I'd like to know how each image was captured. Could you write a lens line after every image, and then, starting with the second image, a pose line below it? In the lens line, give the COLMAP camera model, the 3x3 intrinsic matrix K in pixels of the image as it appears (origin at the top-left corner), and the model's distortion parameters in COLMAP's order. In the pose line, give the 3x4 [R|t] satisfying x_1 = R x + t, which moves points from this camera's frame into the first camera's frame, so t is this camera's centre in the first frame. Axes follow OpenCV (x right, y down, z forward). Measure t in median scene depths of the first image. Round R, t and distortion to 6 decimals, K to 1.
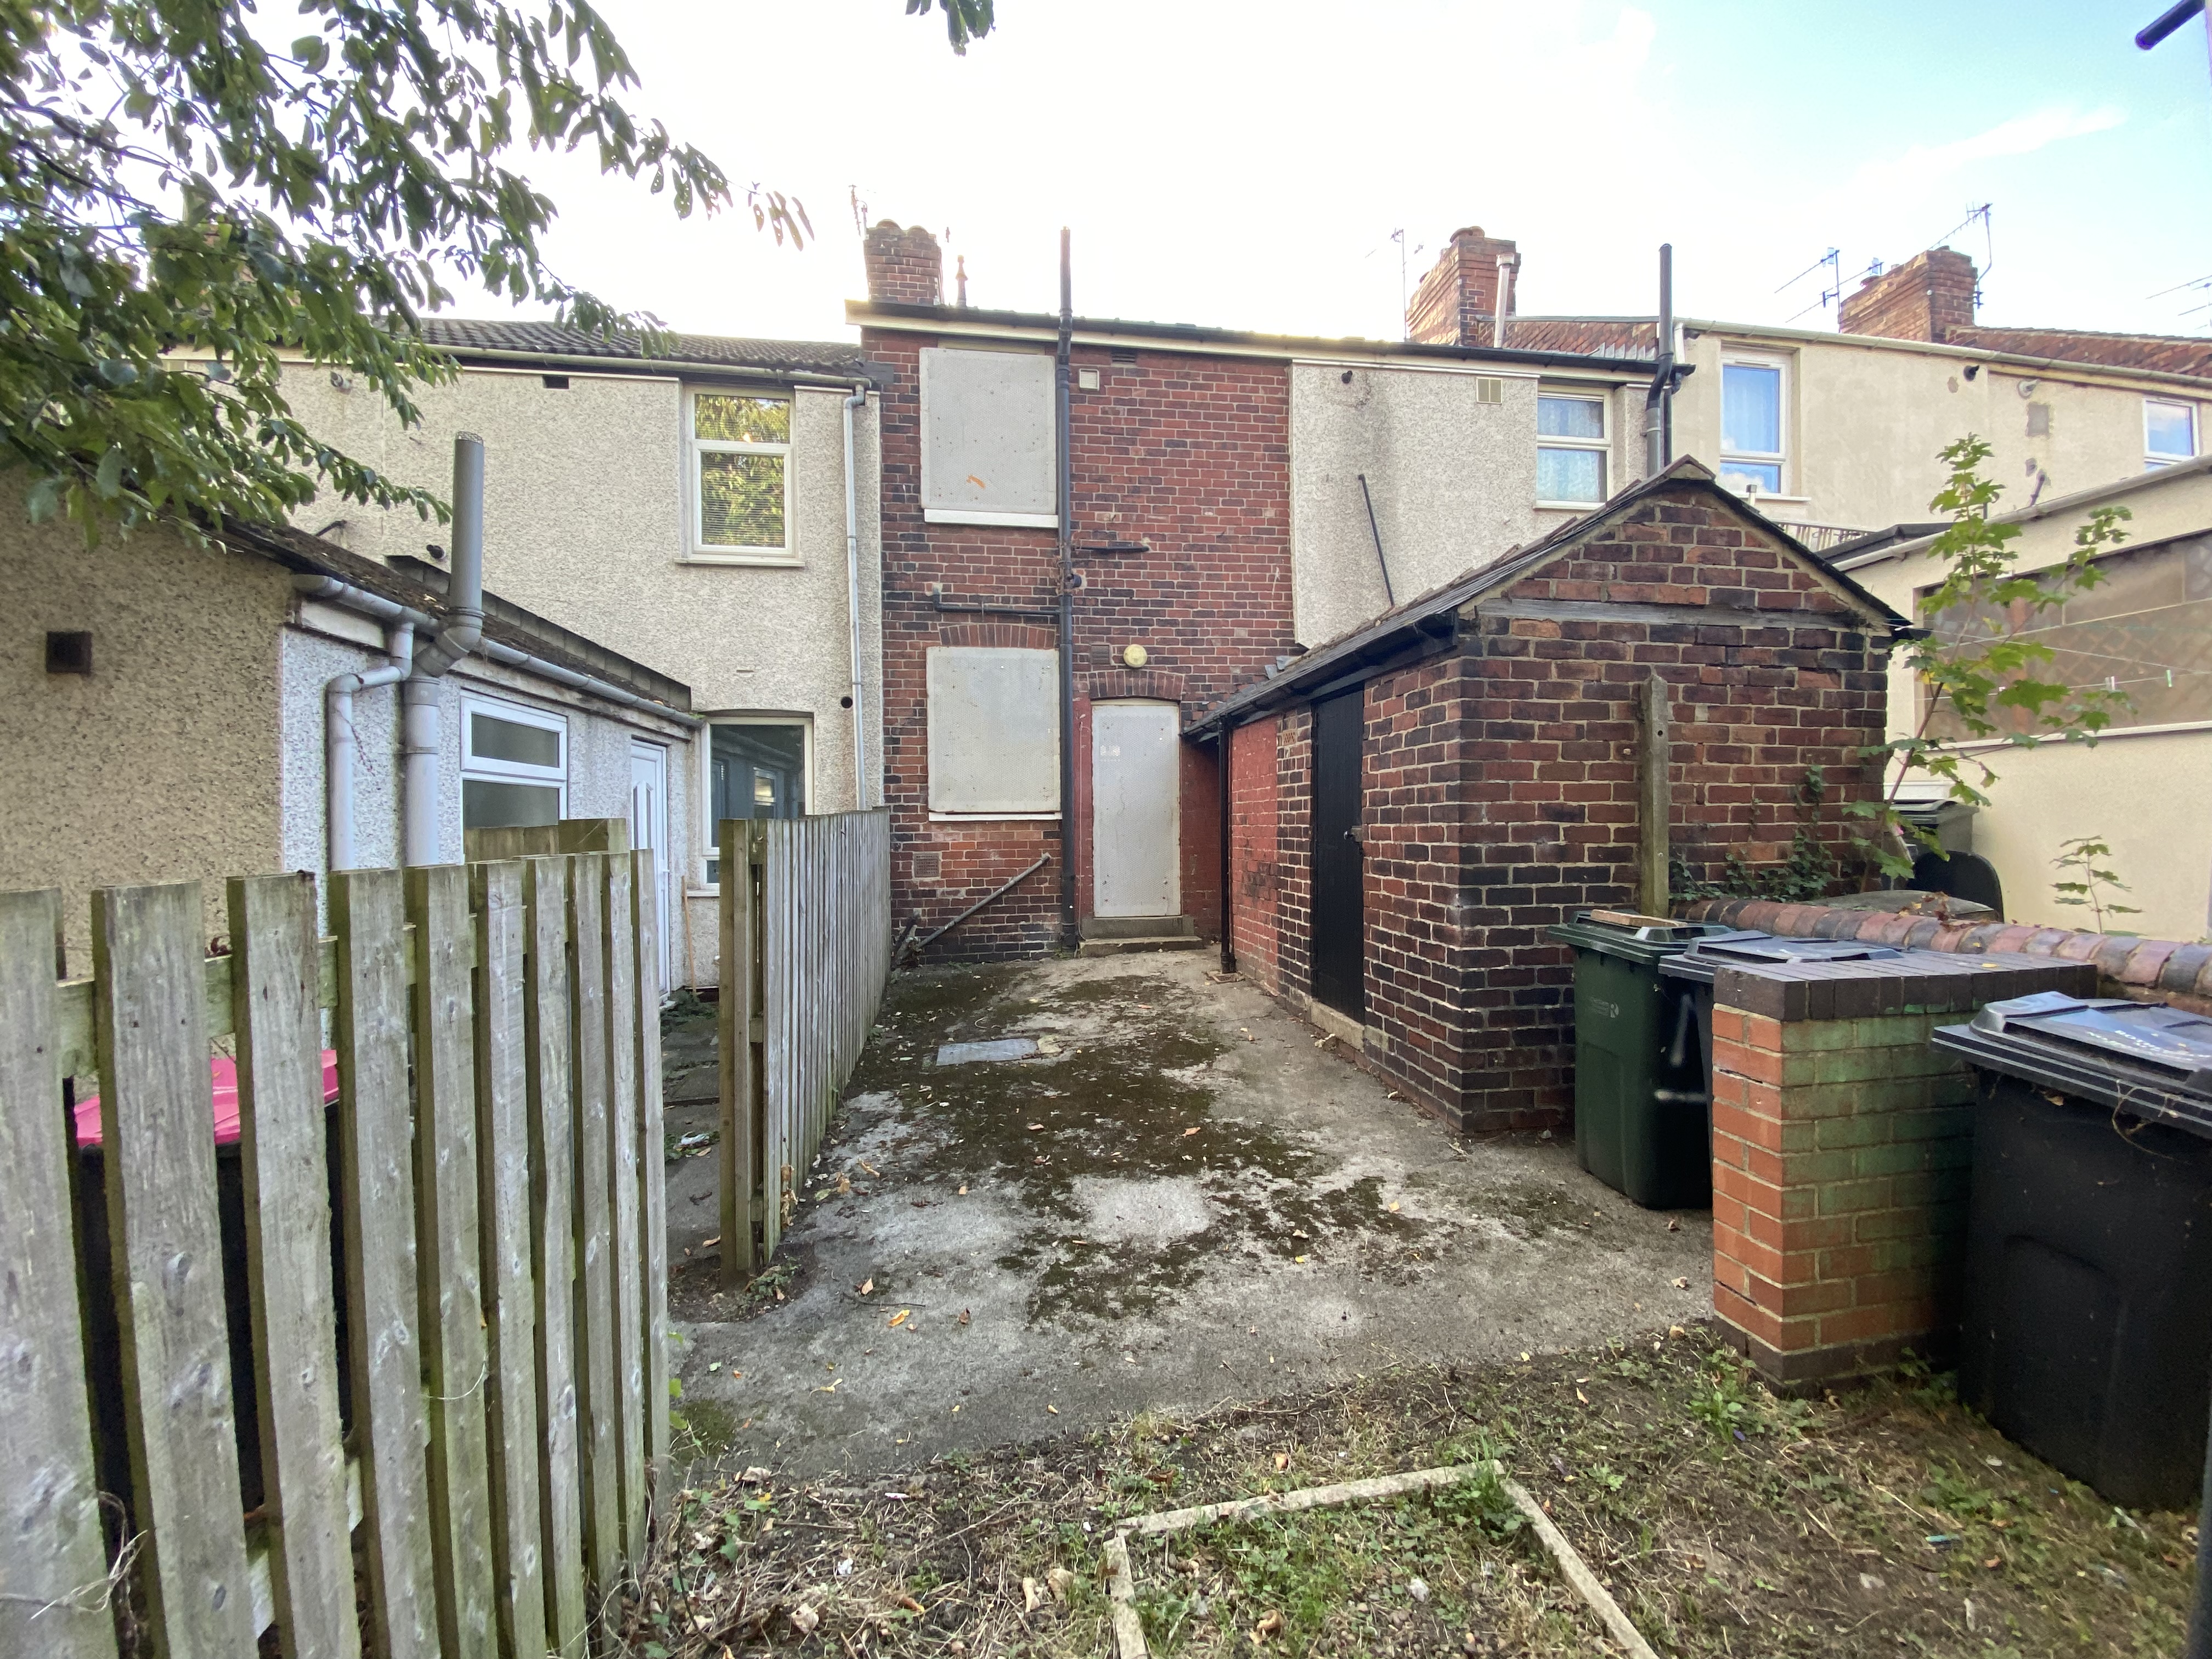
lens RADIAL K [[891.9, 0, 1107.2], [0, 891.9, 849.6], [0, 0, 1]] dist [0.001276, -0.005020]
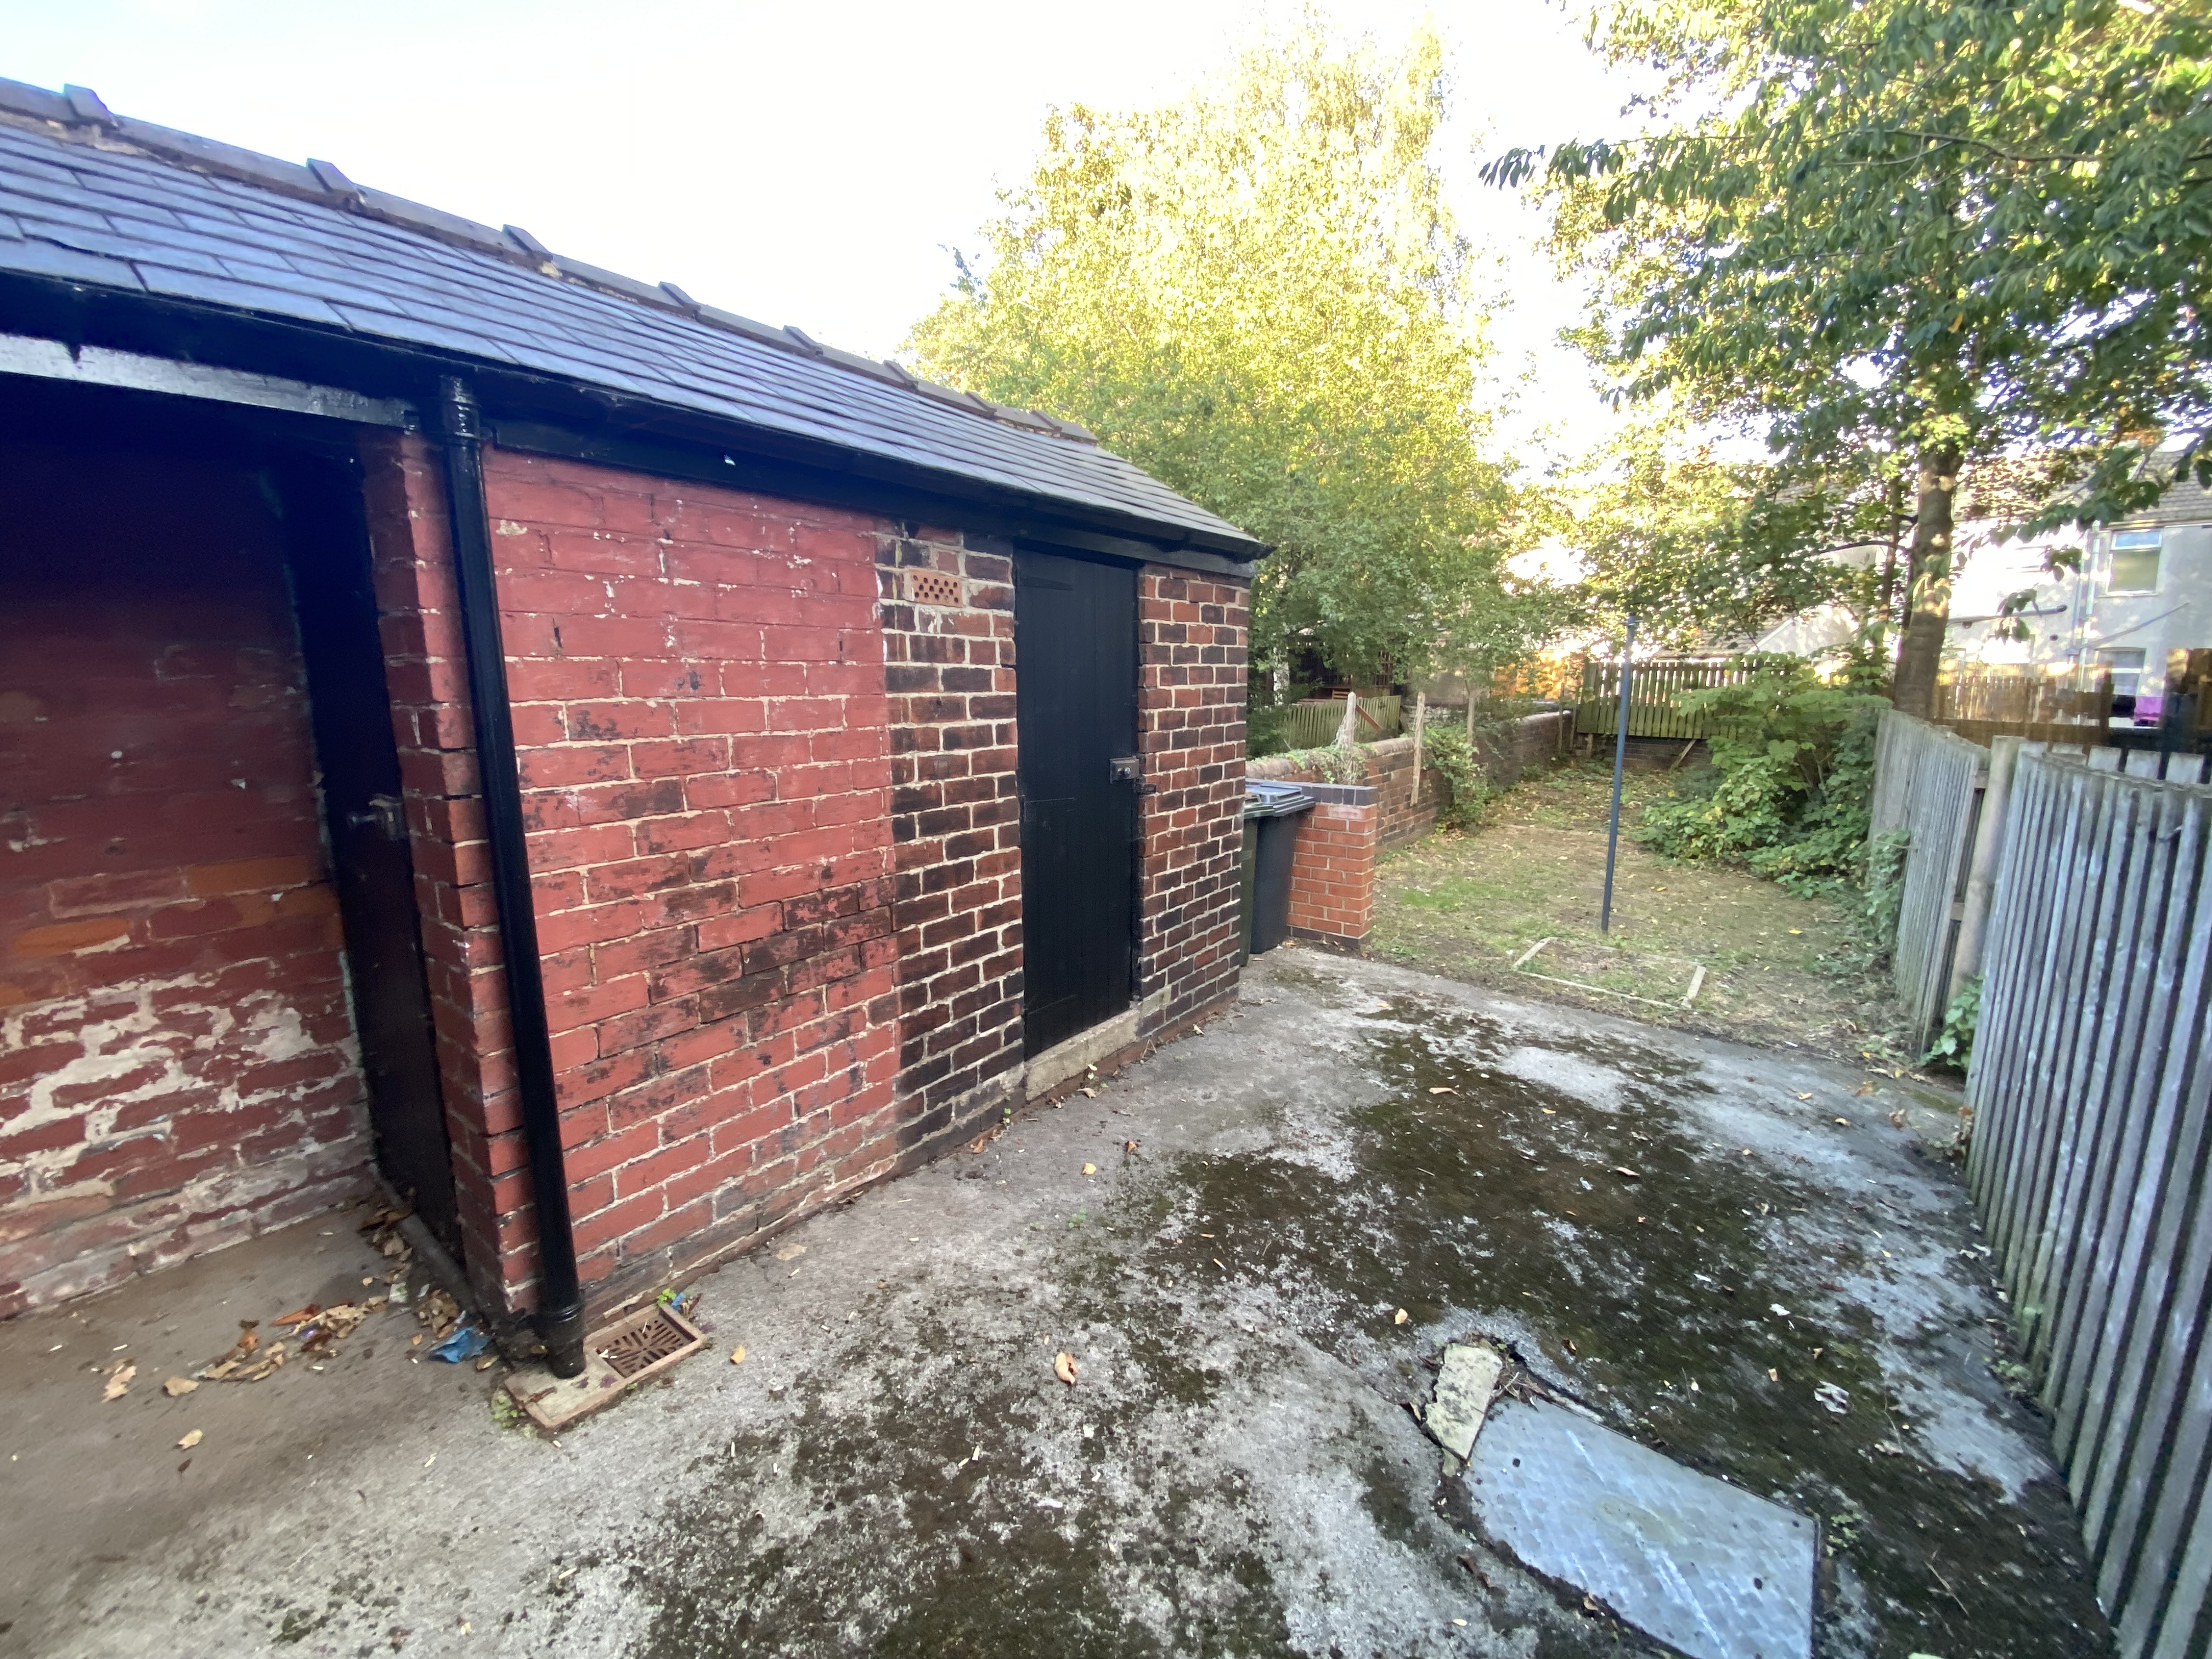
lens RADIAL K [[891.9, 0, 1080.4], [0, 891.9, 813.0], [0, 0, 1]] dist [0.001276, -0.005020]
pose [[-0.684024, -0.117529, 0.719929, -0.272334], [0.019351, 0.983664, 0.178970, -0.136085], [-0.729202, 0.136351, -0.670576, 1.812532]]
